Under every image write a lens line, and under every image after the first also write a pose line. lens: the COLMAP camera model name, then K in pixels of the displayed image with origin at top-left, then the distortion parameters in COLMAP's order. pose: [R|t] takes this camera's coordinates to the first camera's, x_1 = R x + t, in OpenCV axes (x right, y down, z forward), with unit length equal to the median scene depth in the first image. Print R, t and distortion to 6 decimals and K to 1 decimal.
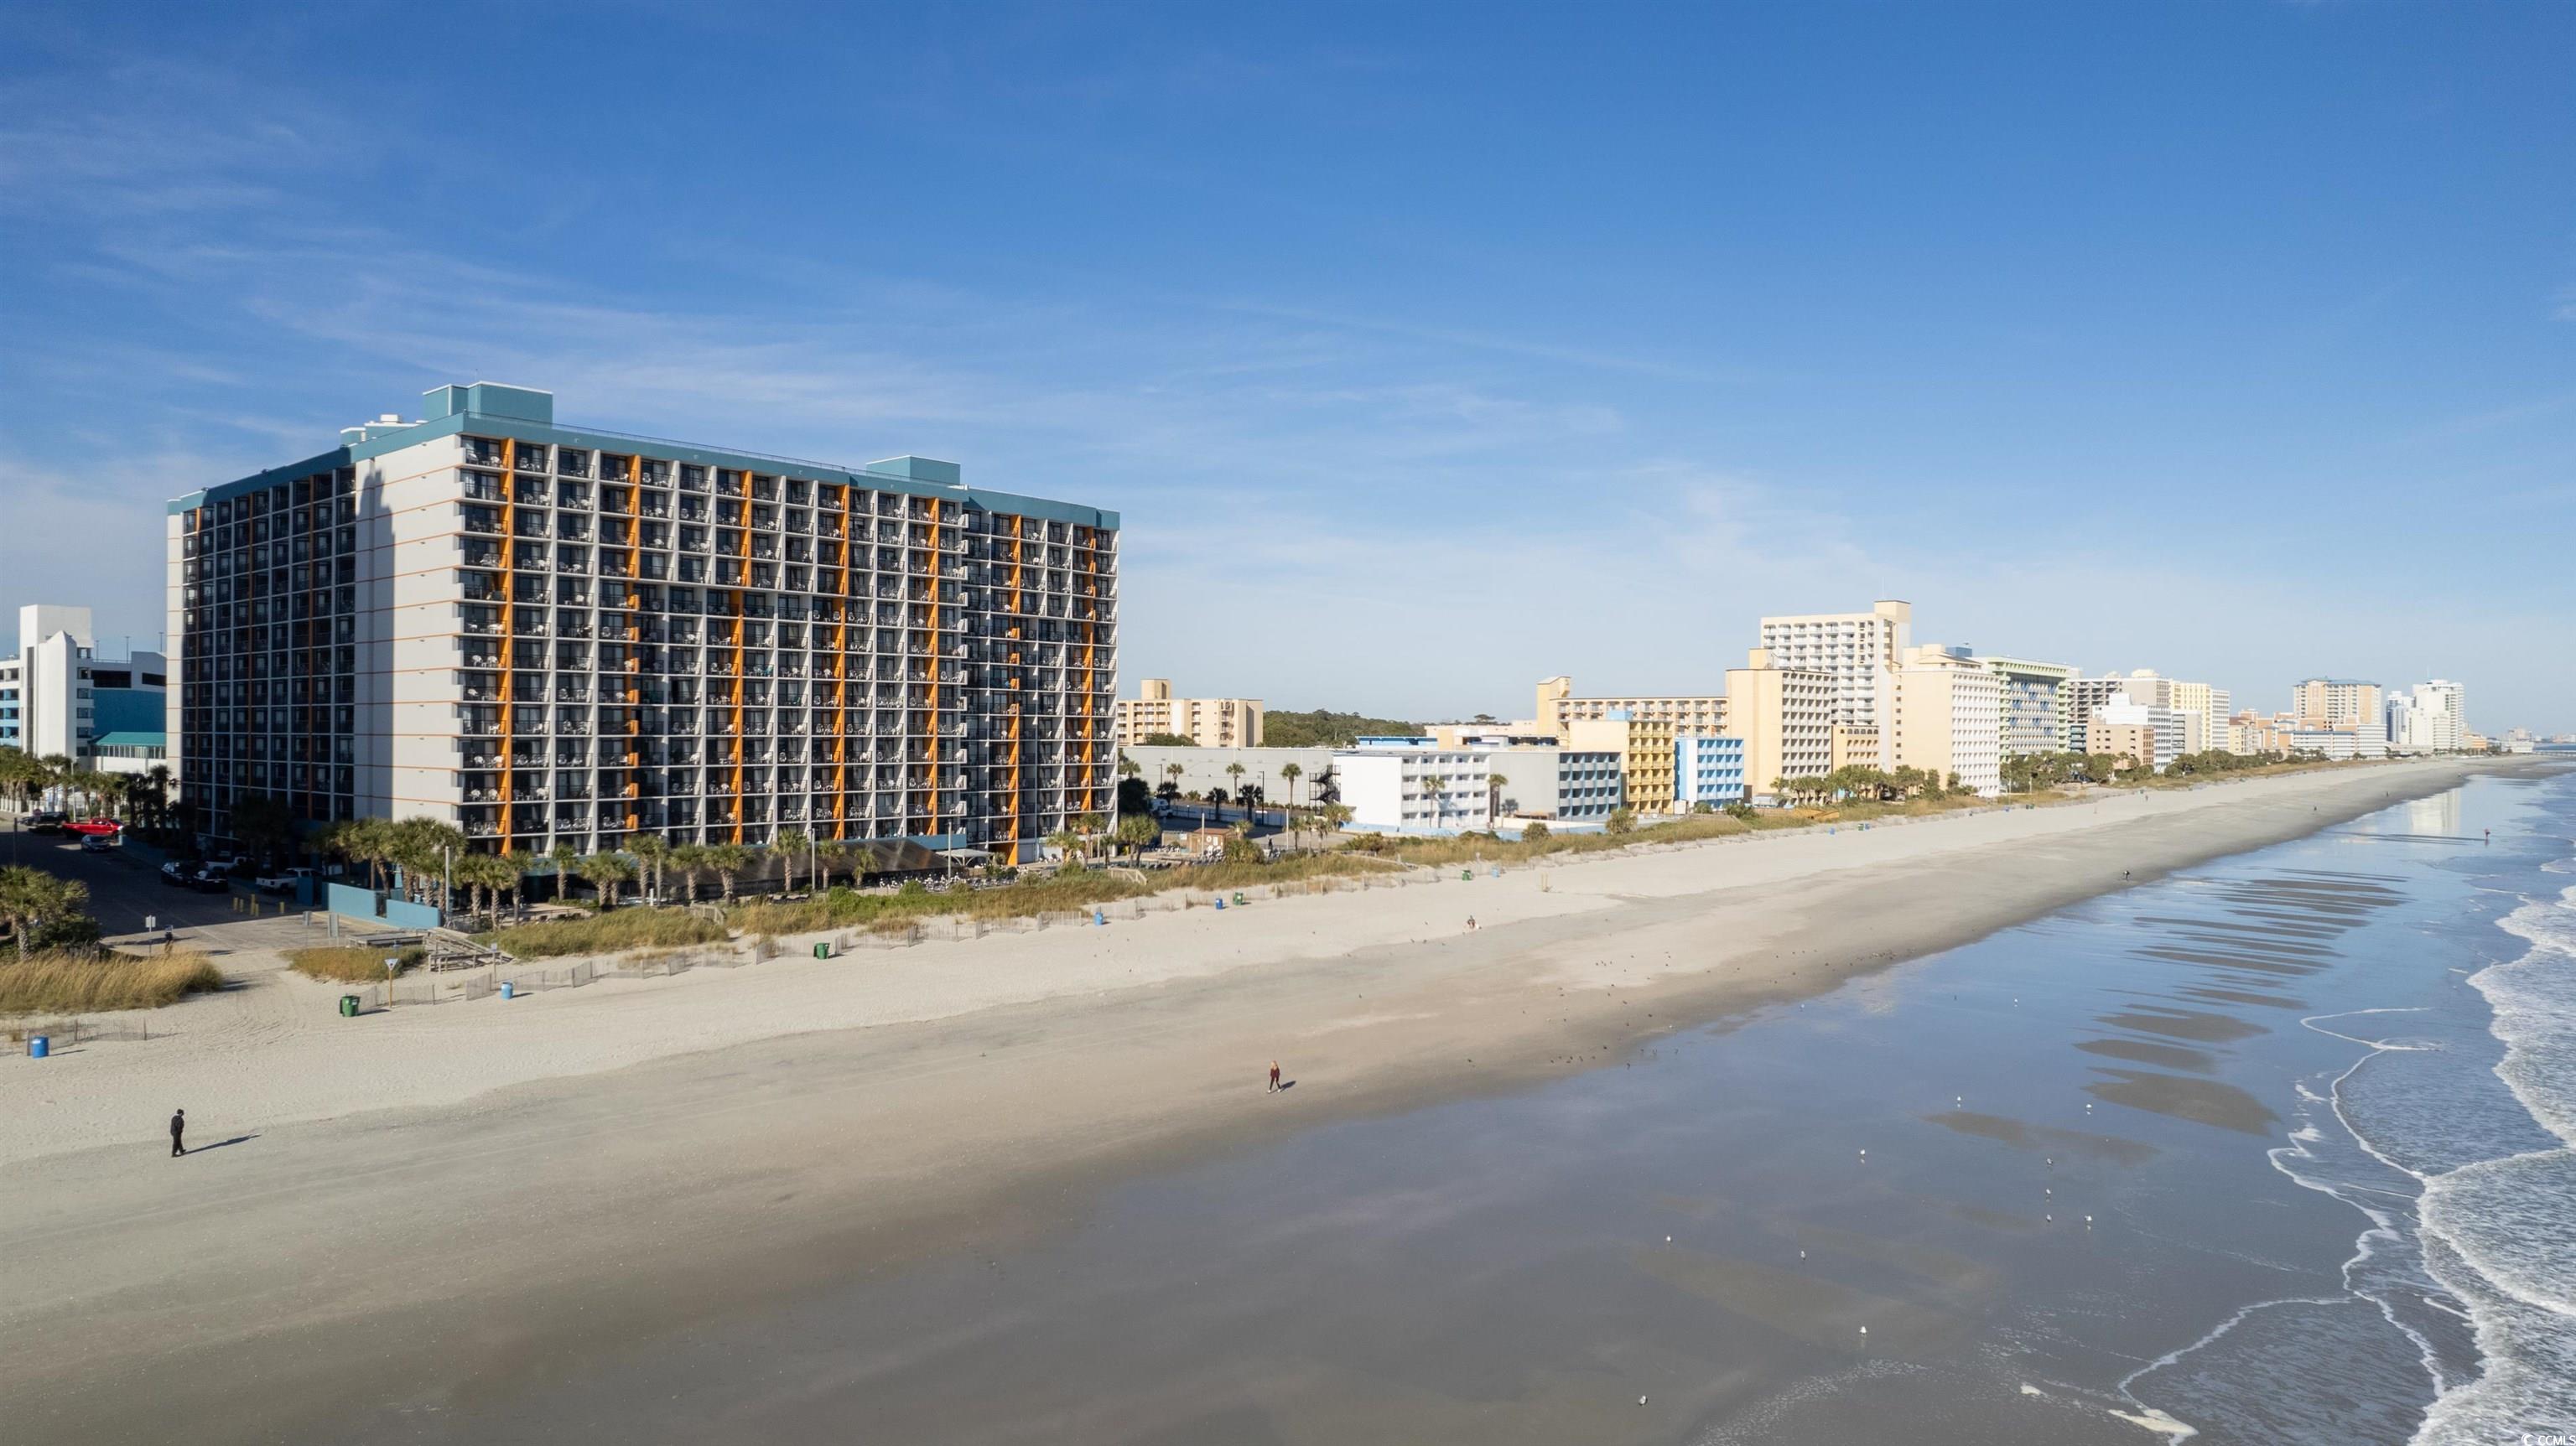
lens RADIAL K [[1660.7, 0, 1284.8], [0, 1660.7, 690.5], [0, 0, 1]] dist [0.001322, 0.000385]
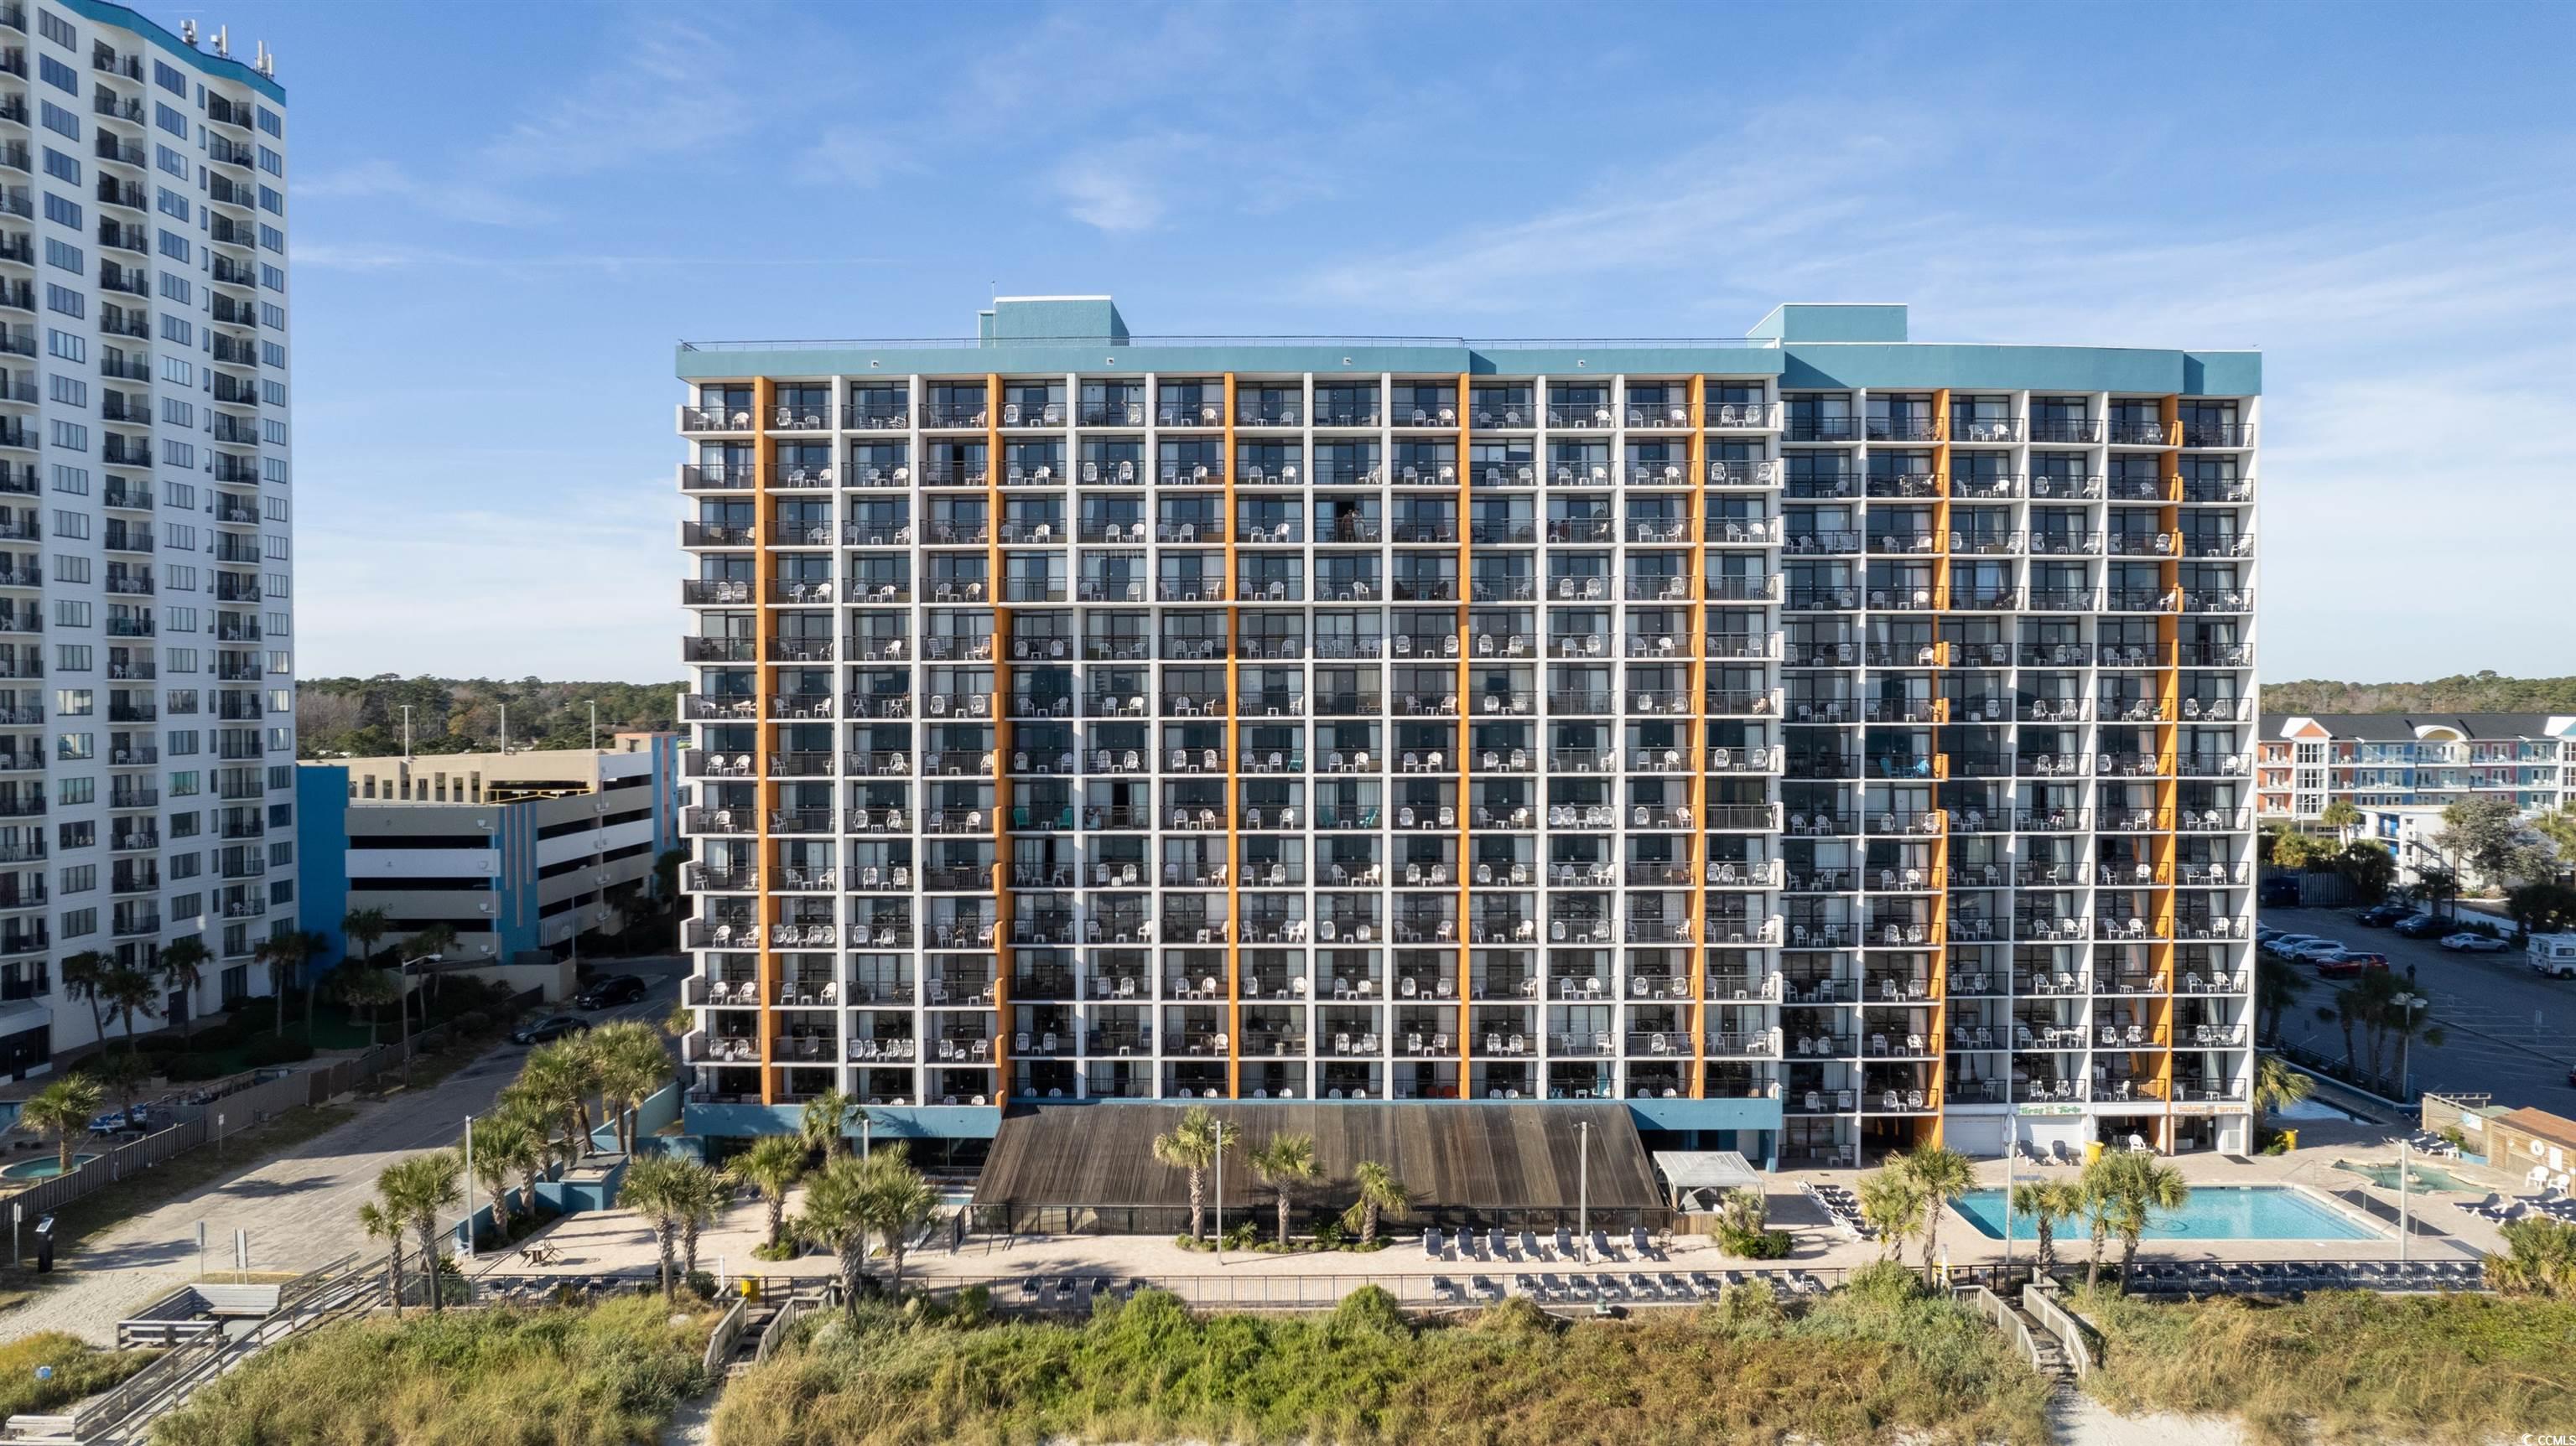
lens RADIAL K [[1645.9, 0, 1297.7], [0, 1645.9, 734.3], [0, 0, 1]] dist [-0.078308, 0.068890]
pose [[0.636325, 0.013050, -0.771311, 0.066998], [0.025670, 0.998945, 0.038080, -0.033902], [0.770994, -0.044031, 0.635319, 0.579394]]
